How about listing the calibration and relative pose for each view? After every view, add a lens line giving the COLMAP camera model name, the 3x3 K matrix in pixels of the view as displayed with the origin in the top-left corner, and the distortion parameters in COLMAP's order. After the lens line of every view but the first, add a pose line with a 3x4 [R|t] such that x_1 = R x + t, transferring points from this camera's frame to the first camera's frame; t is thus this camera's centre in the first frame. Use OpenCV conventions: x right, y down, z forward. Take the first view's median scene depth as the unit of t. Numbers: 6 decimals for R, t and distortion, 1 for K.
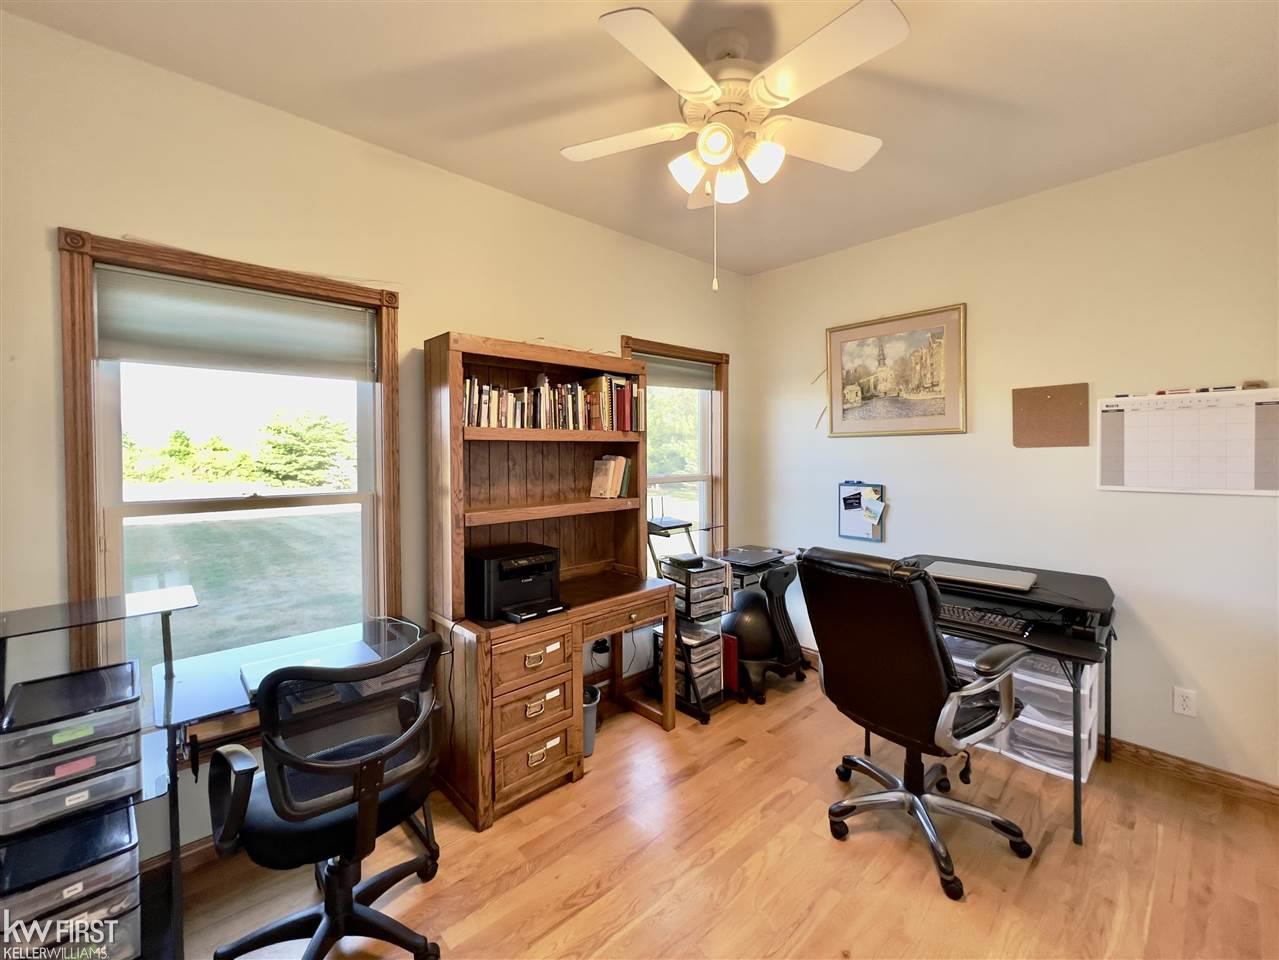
lens RADIAL K [[520.8, 0, 644.5], [0, 520.8, 461.0], [0, 0, 1]] dist [-0.000299, 0.000108]
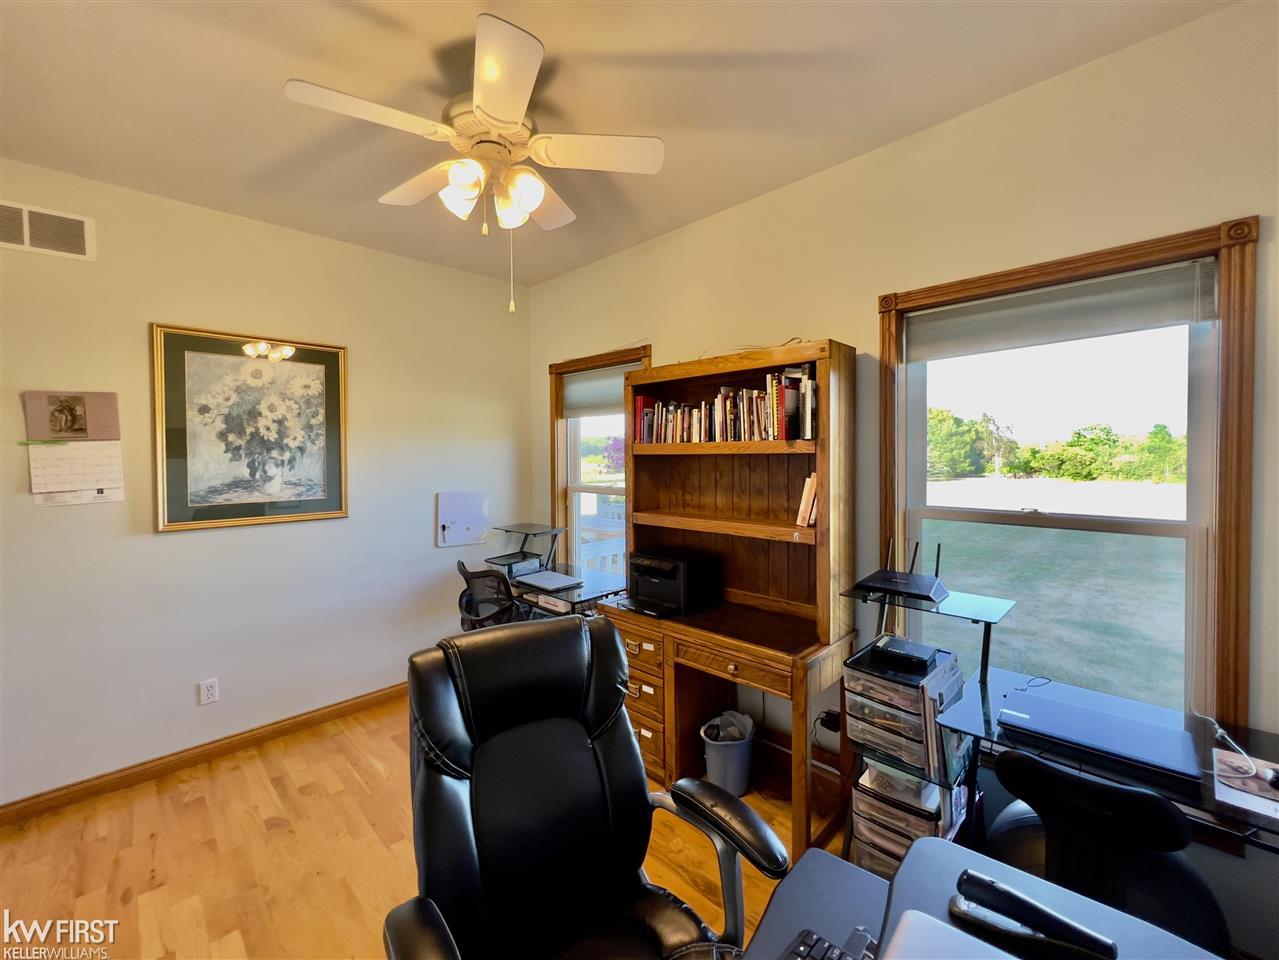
lens RADIAL K [[520.8, 0, 644.5], [0, 520.8, 461.0], [0, 0, 1]] dist [-0.000299, 0.000108]
pose [[0.054725, 0.019517, -0.998311, 0.780903], [-0.014503, 0.999719, 0.018749, -0.041053], [0.998396, 0.013453, 0.054992, 0.808601]]
